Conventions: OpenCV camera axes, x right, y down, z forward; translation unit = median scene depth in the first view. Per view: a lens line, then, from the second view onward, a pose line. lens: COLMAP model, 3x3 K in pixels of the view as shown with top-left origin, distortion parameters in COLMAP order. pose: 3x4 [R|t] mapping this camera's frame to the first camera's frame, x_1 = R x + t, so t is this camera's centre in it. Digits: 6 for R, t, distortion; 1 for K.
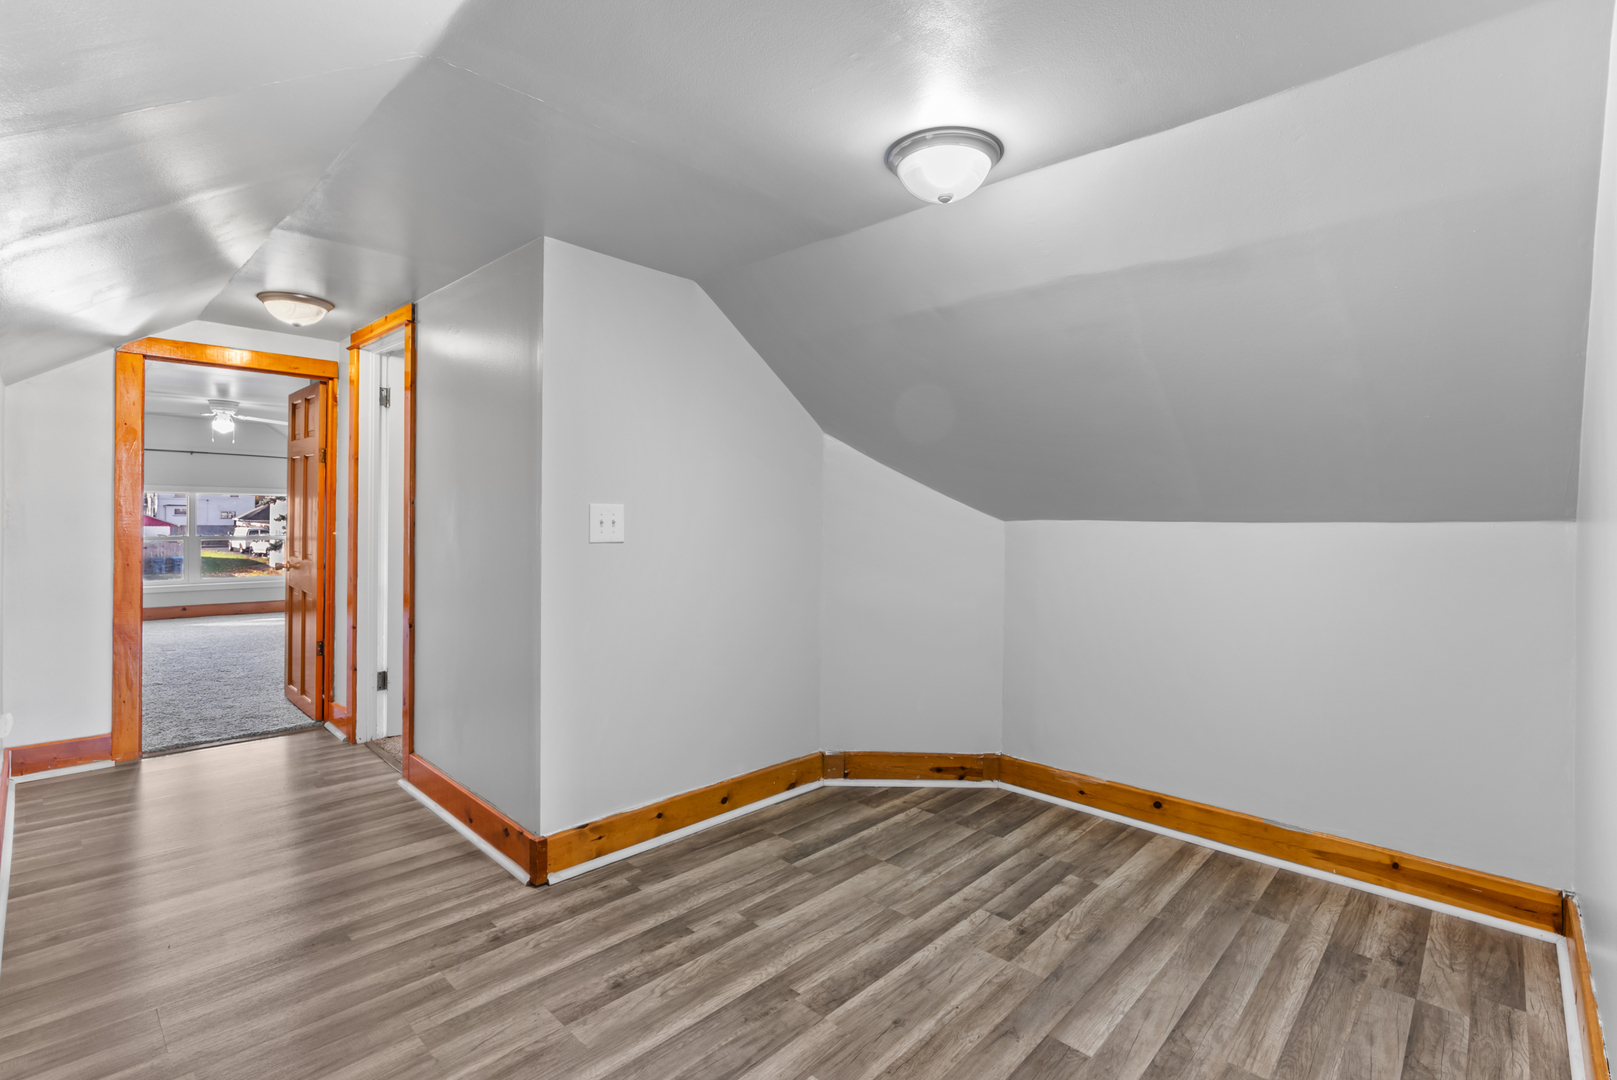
lens RADIAL K [[736.1, 0, 806.4], [0, 736.1, 537.5], [0, 0, 1]] dist [-0.020245, 0.001770]
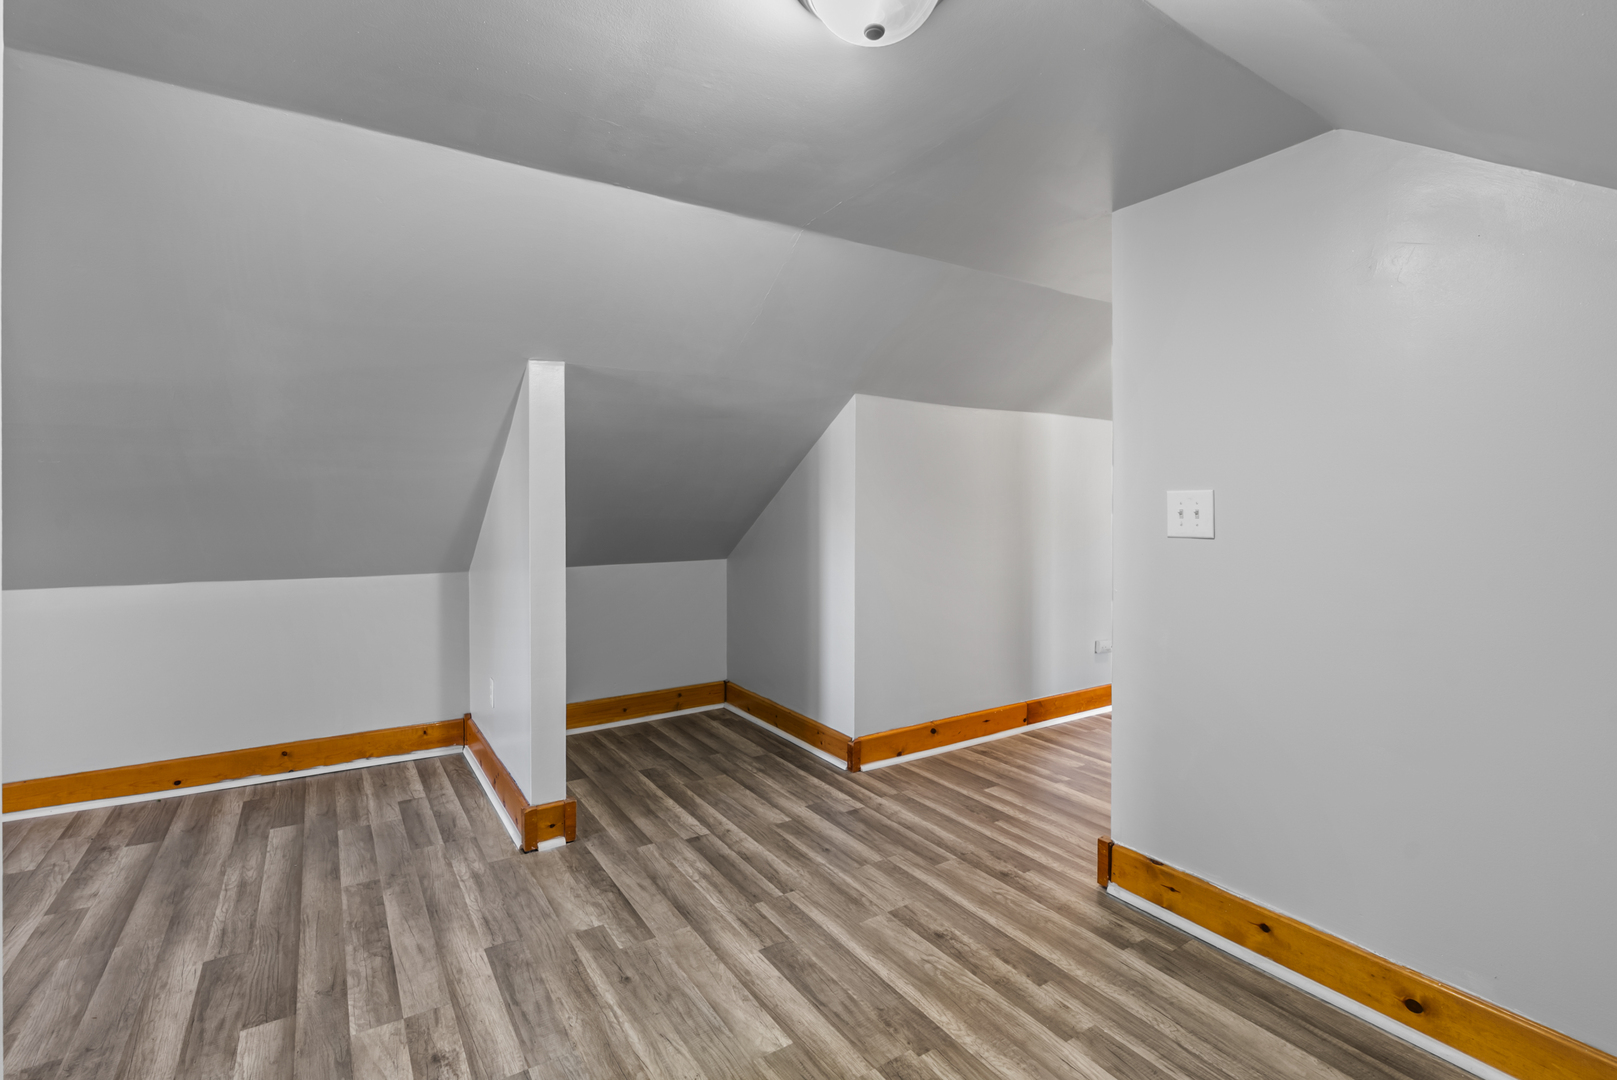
lens RADIAL K [[736.1, 0, 801.0], [0, 736.1, 530.9], [0, 0, 1]] dist [-0.020245, 0.001770]
pose [[-0.226892, 0.017552, -0.973762, 0.779266], [-0.038090, 0.998913, 0.026880, -0.007323], [0.973175, 0.043189, -0.225977, 0.952117]]
